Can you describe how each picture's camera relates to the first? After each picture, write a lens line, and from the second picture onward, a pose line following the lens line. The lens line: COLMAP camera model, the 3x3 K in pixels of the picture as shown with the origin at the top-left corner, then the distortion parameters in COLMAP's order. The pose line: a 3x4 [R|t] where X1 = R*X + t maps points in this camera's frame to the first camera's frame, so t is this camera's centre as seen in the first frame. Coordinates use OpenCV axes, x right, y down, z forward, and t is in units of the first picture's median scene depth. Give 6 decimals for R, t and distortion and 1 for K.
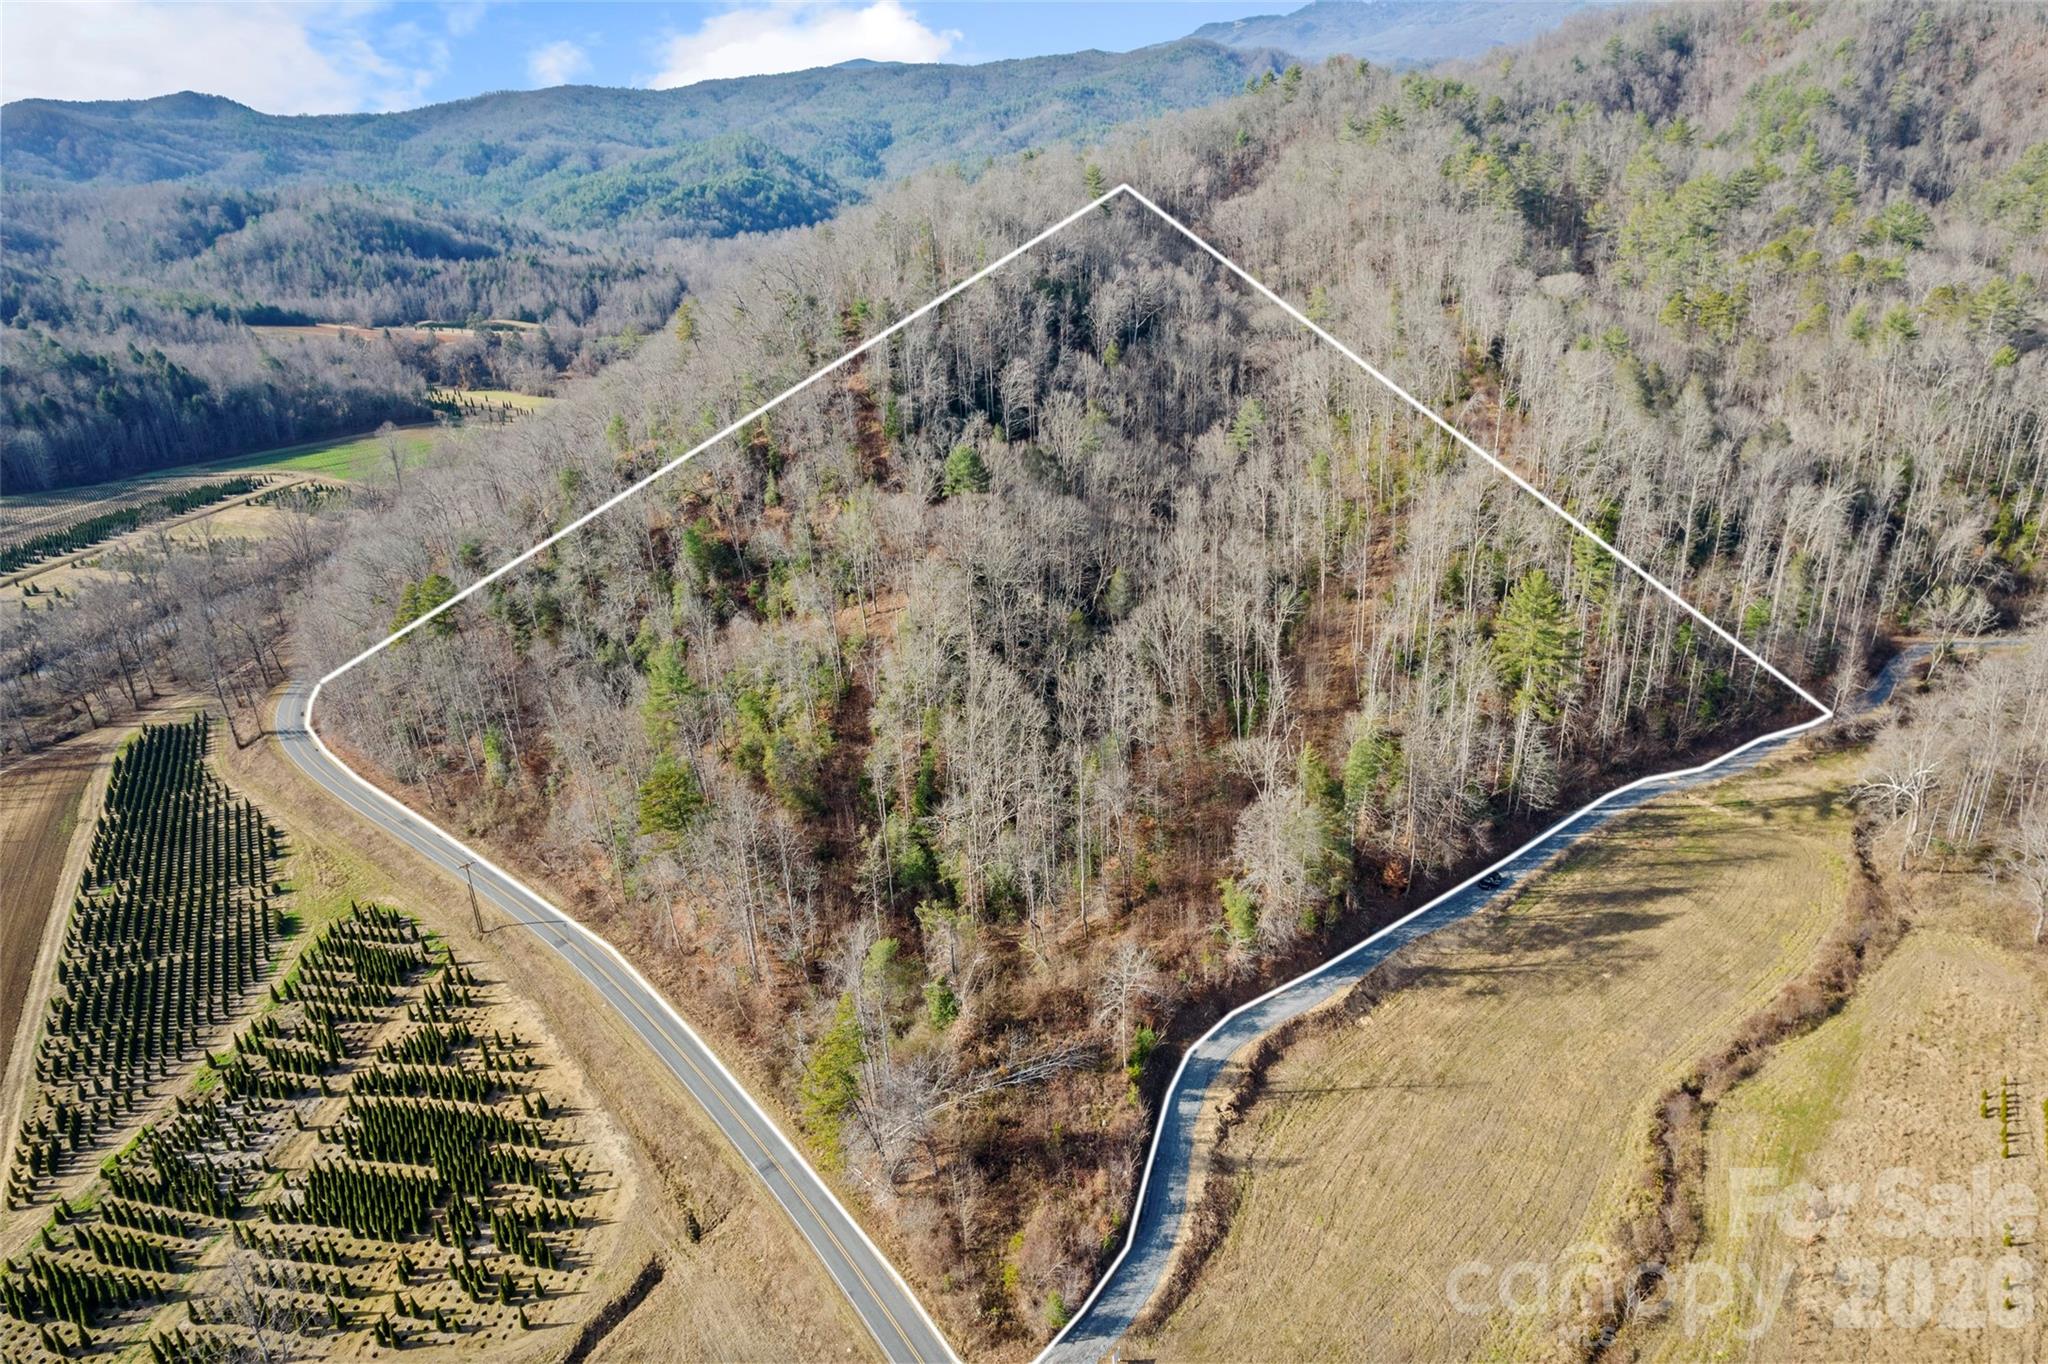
lens RADIAL K [[1325.6, 0, 1044.3], [0, 1325.6, 692.7], [0, 0, 1]] dist [-0.086579, 0.077264]
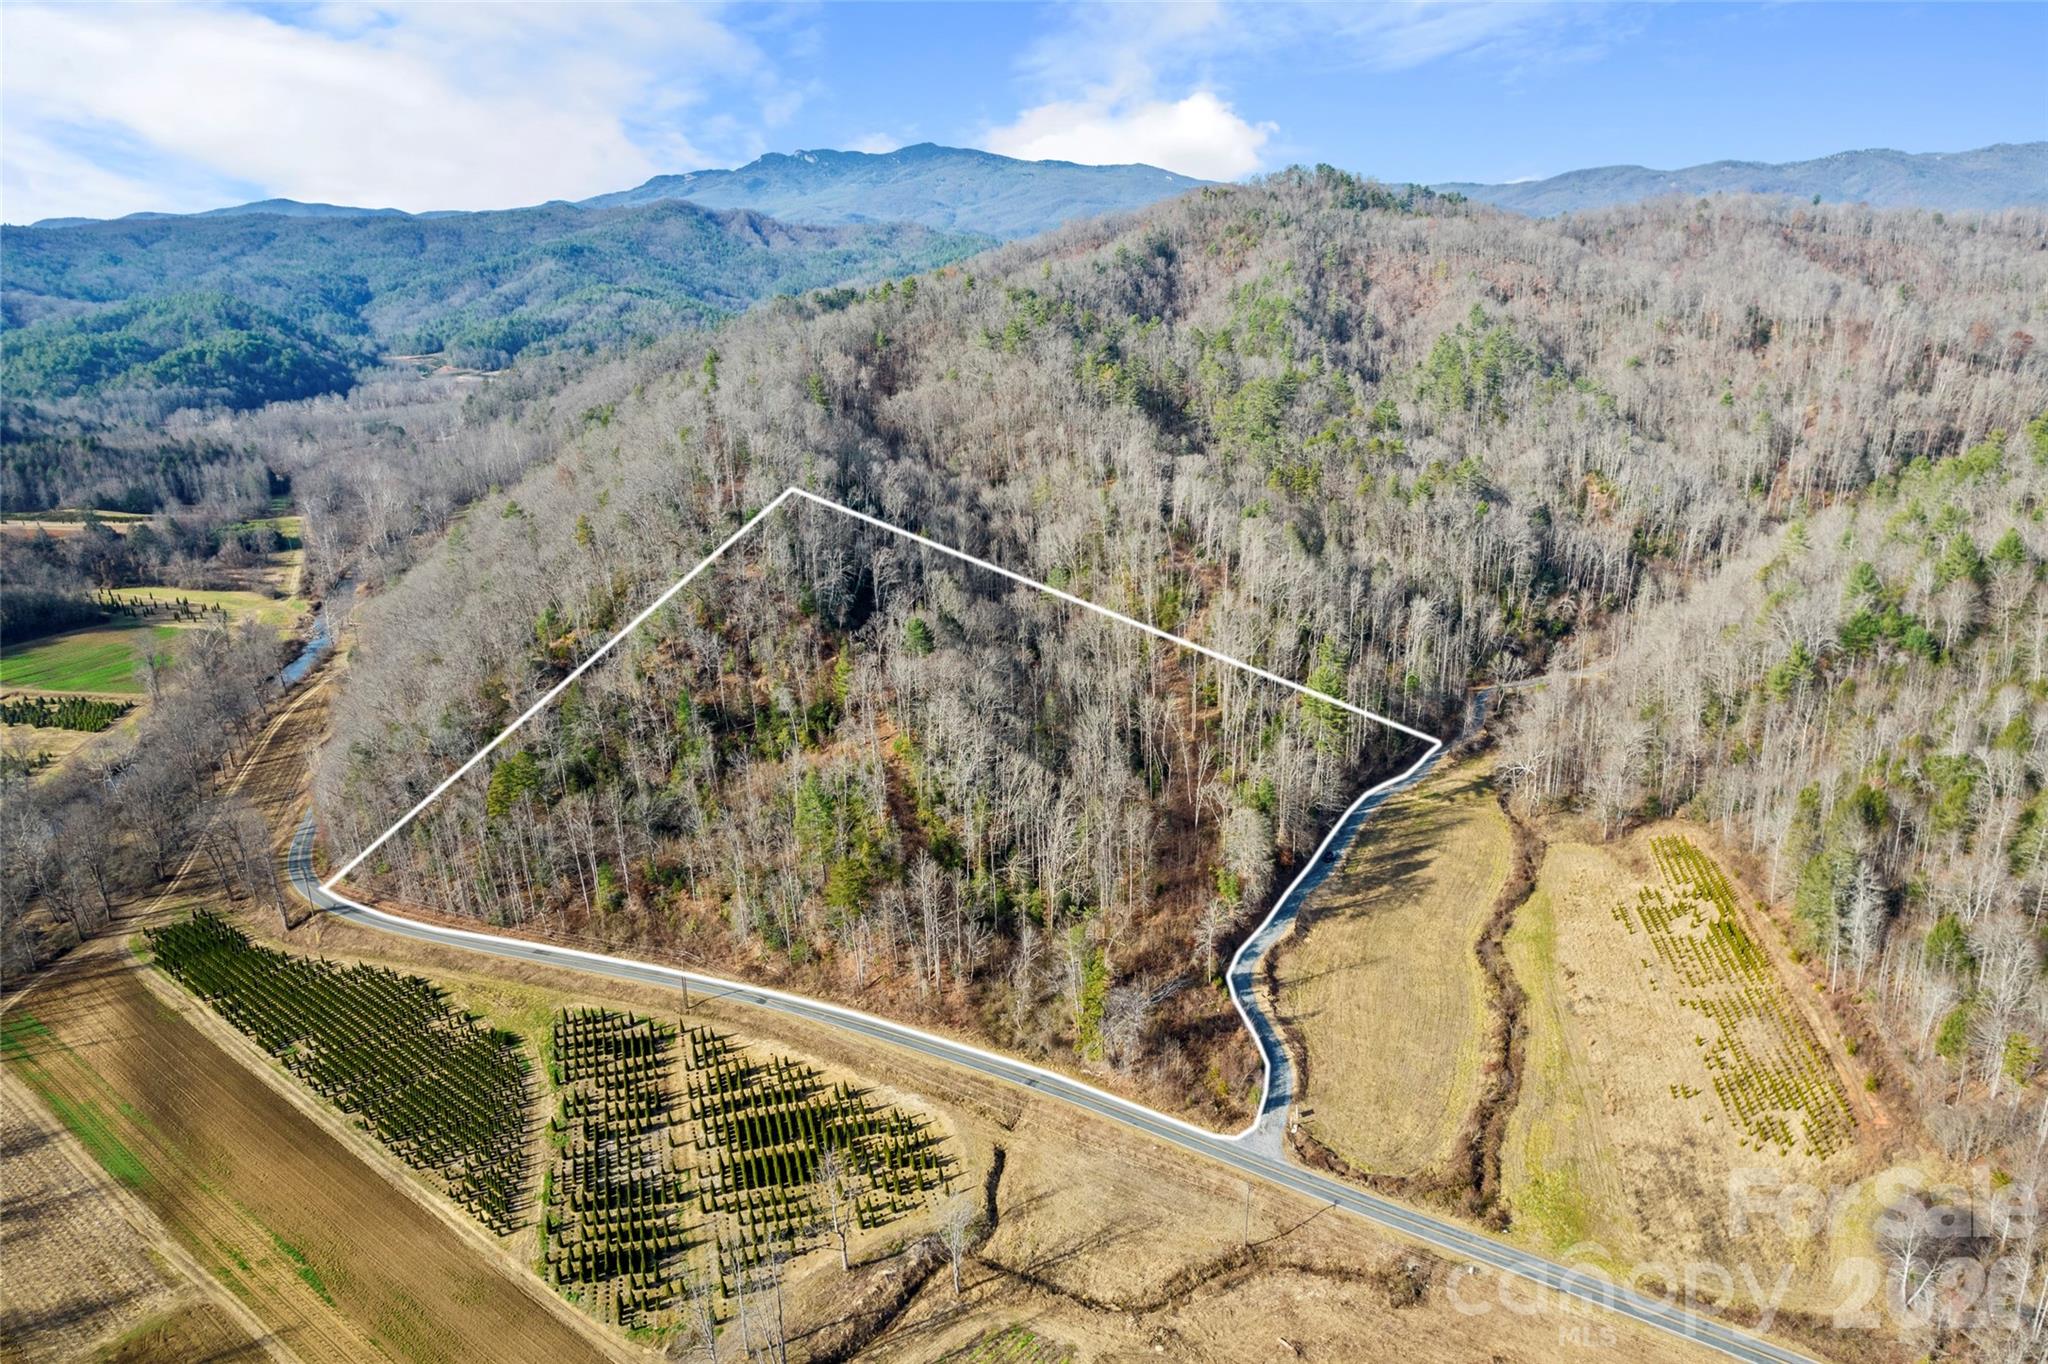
lens RADIAL K [[1325.6, 0, 1044.3], [0, 1325.6, 692.7], [0, 0, 1]] dist [-0.086579, 0.077264]
pose [[0.922178, -0.098644, 0.373976, -0.691423], [0.134080, 0.988503, -0.069887, 0.009773], [-0.362782, 0.114591, 0.924802, -0.490464]]
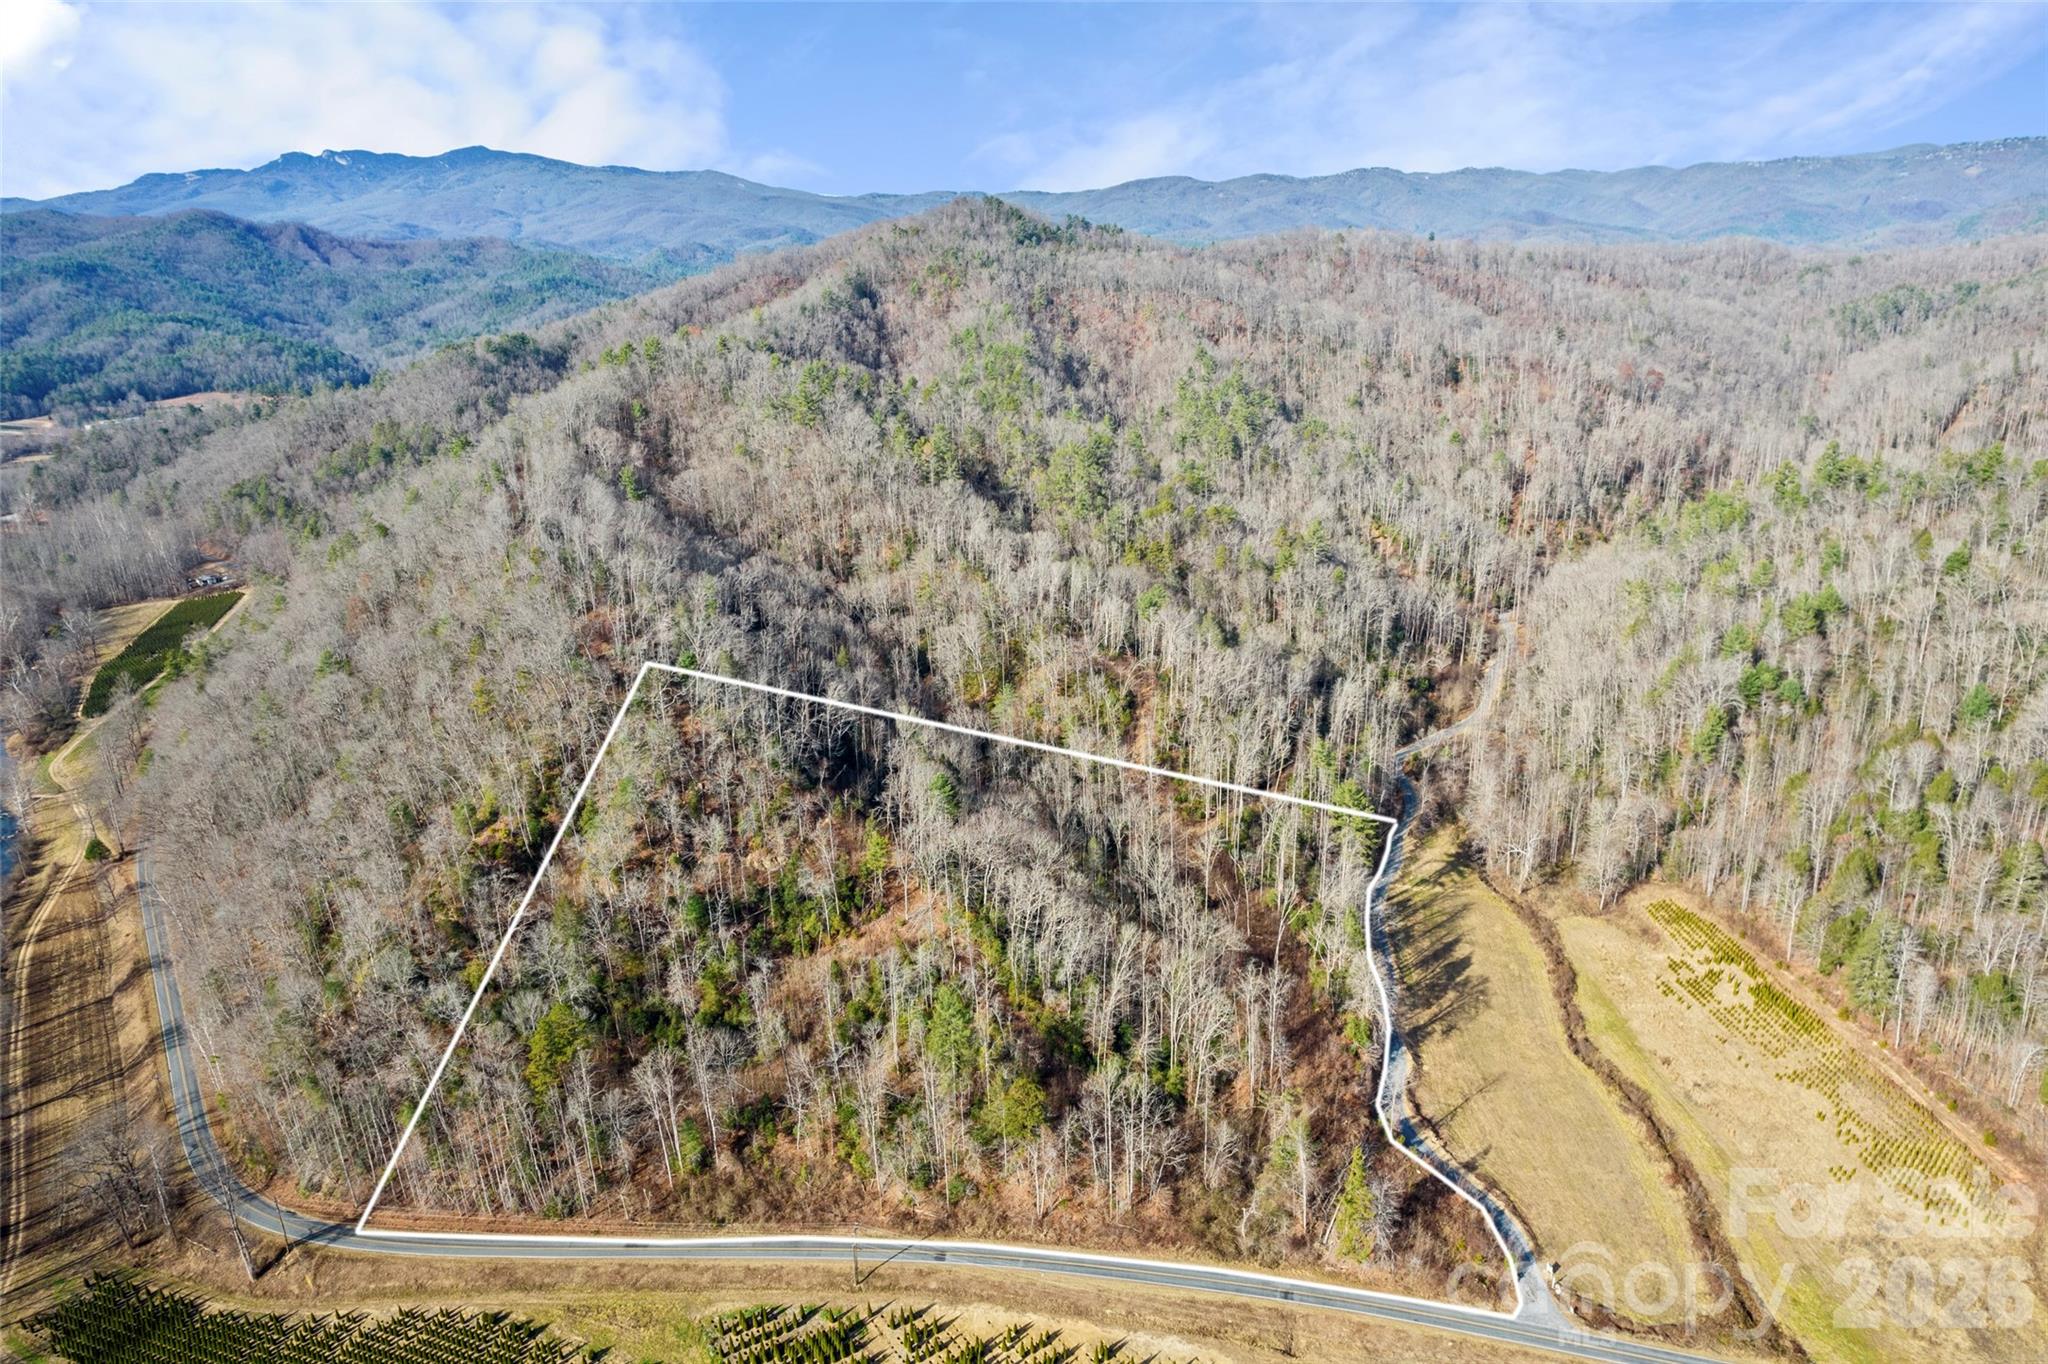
lens RADIAL K [[1333.9, 0, 1034.1], [0, 1333.9, 660.7], [0, 0, 1]] dist [-0.093540, 0.090296]
pose [[0.760386, -0.164581, 0.628272, -1.164998], [0.241421, 0.969669, -0.038175, -0.330023], [-0.602933, 0.180706, 0.777056, -0.114897]]
